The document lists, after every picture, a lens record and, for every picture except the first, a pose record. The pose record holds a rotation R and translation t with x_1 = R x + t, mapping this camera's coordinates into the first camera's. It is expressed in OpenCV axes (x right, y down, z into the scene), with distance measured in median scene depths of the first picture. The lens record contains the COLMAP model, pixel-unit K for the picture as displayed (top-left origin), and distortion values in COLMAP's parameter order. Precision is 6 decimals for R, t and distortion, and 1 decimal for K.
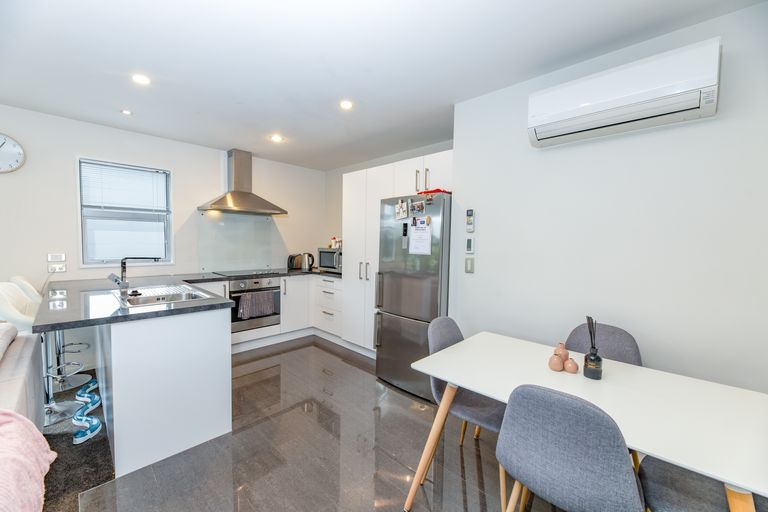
lens RADIAL K [[306.1, 0, 370.2], [0, 306.1, 260.3], [0, 0, 1]] dist [-0.002420, -0.000534]
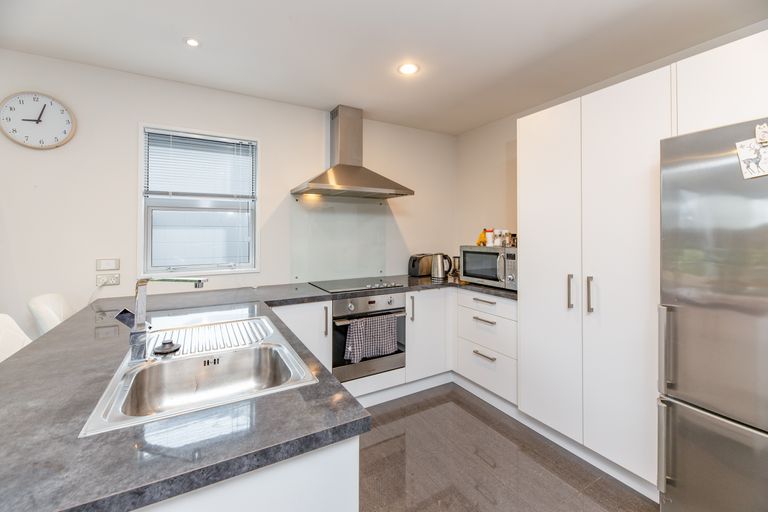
lens RADIAL K [[332.9, 0, 384.9], [0, 332.9, 228.7], [0, 0, 1]] dist [-0.001736, -0.004444]
pose [[0.969530, -0.021203, -0.244053, -0.167222], [0.002198, 0.996960, -0.077883, -0.023962], [0.244963, 0.074974, 0.966629, 0.315563]]
